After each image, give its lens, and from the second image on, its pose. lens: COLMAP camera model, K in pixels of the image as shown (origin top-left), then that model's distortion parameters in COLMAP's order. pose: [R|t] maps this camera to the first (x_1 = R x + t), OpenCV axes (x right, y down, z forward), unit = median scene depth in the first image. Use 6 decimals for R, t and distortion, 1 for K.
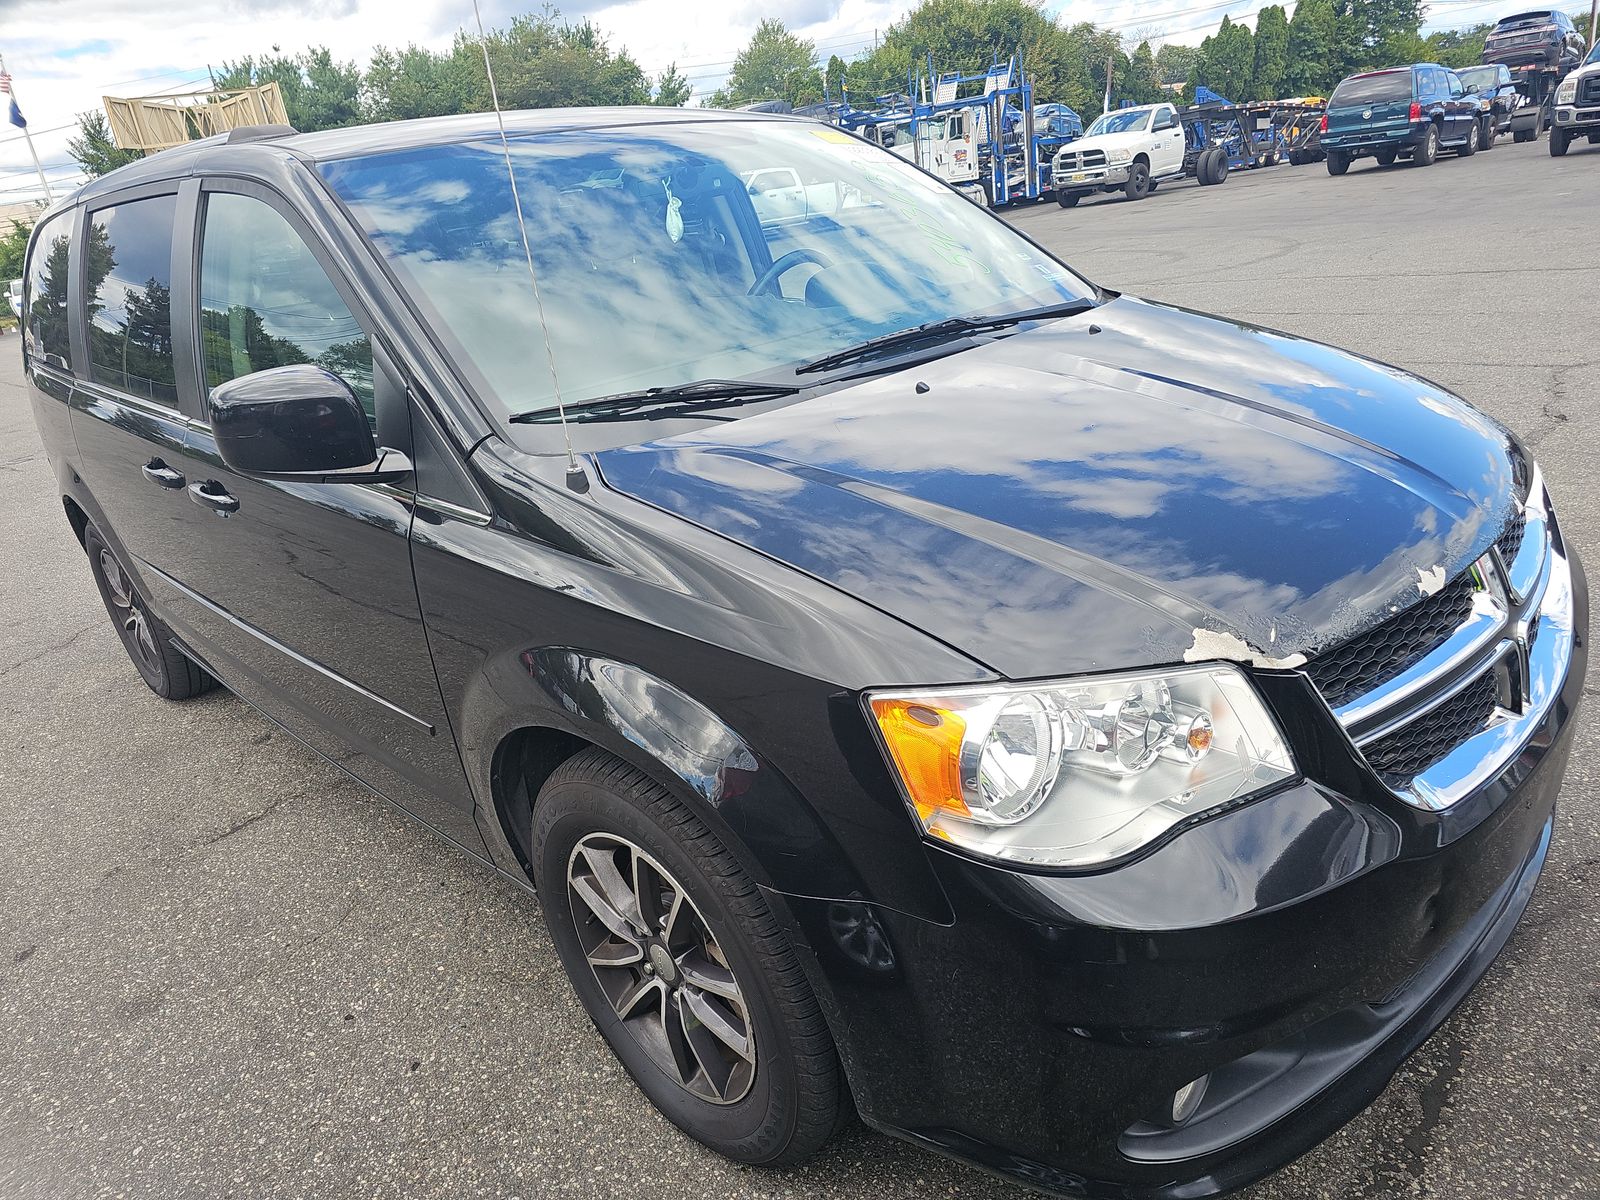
lens RADIAL K [[1081.4, 0, 795.9], [0, 1081.4, 603.7], [0, 0, 1]] dist [0.044520, -0.040861]
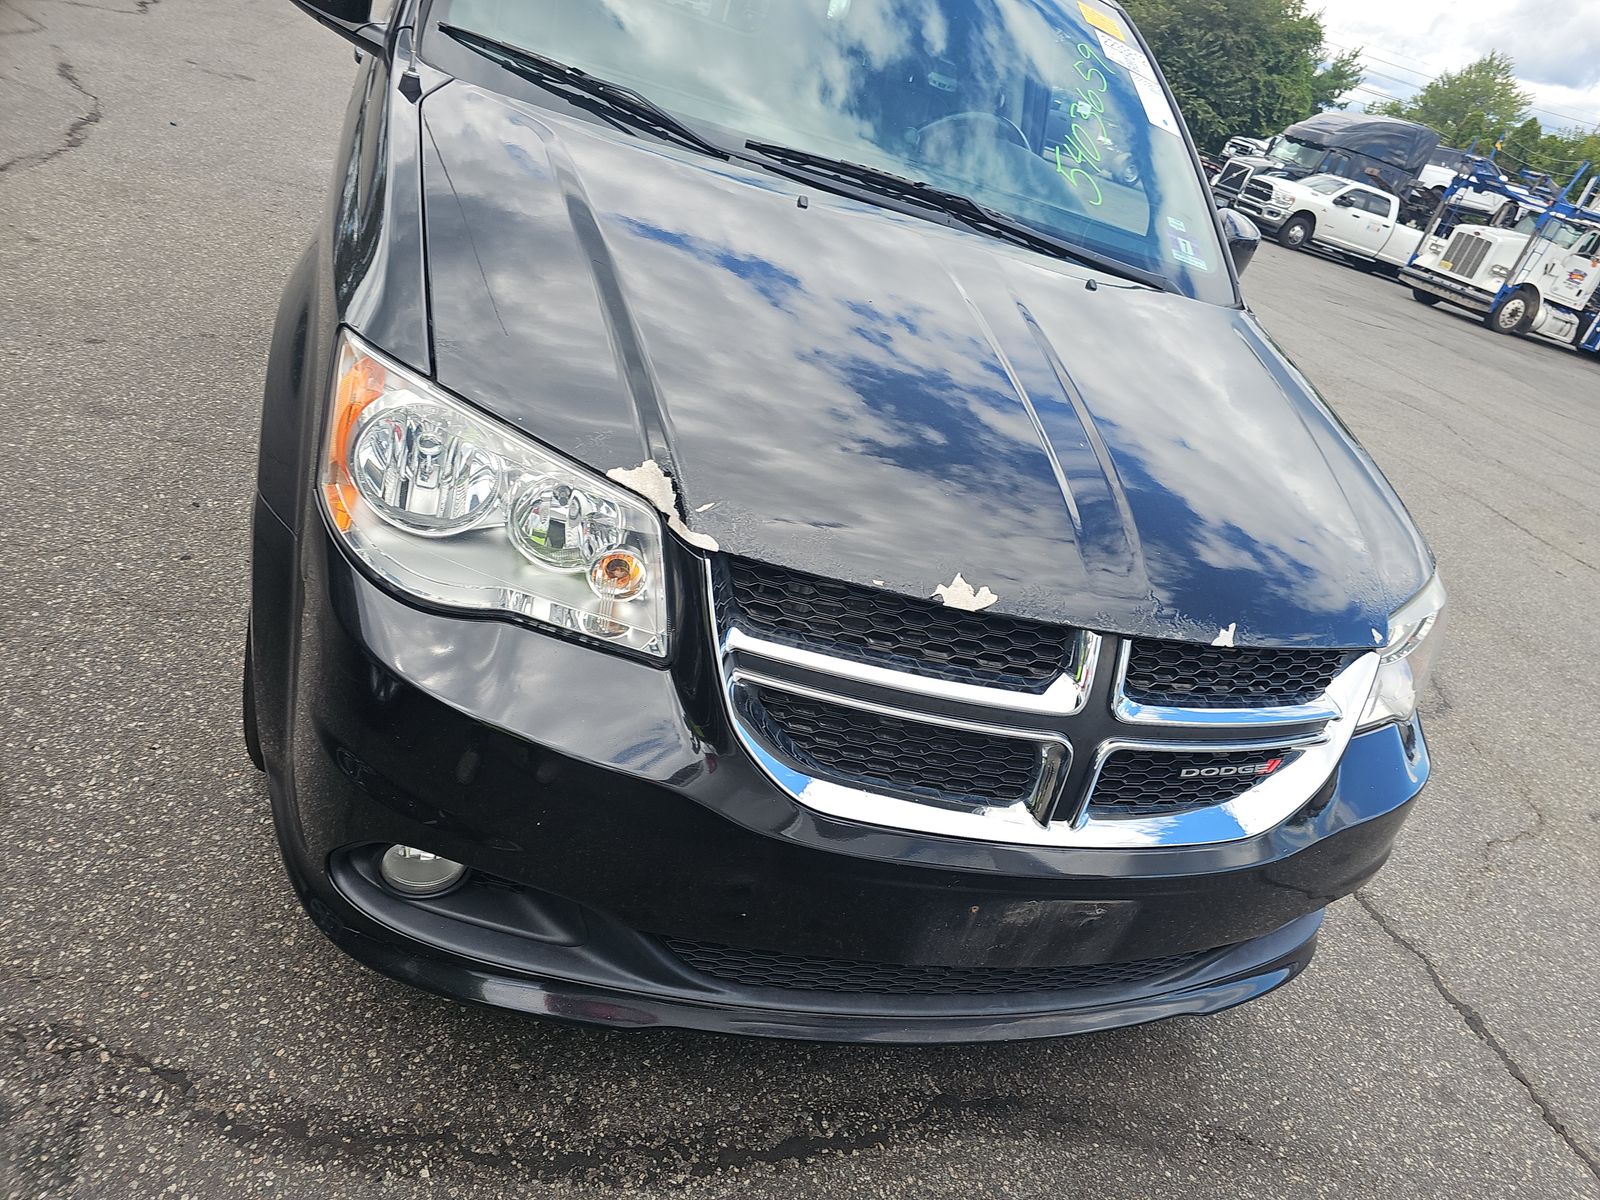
lens RADIAL K [[1081.4, 0, 806.5], [0, 1081.4, 601.4], [0, 0, 1]] dist [0.044520, -0.040861]
pose [[0.792770, 0.557541, -0.246300, 0.536856], [-0.537376, 0.830030, 0.149251, -0.058303], [0.287650, 0.014034, 0.957633, 0.126873]]
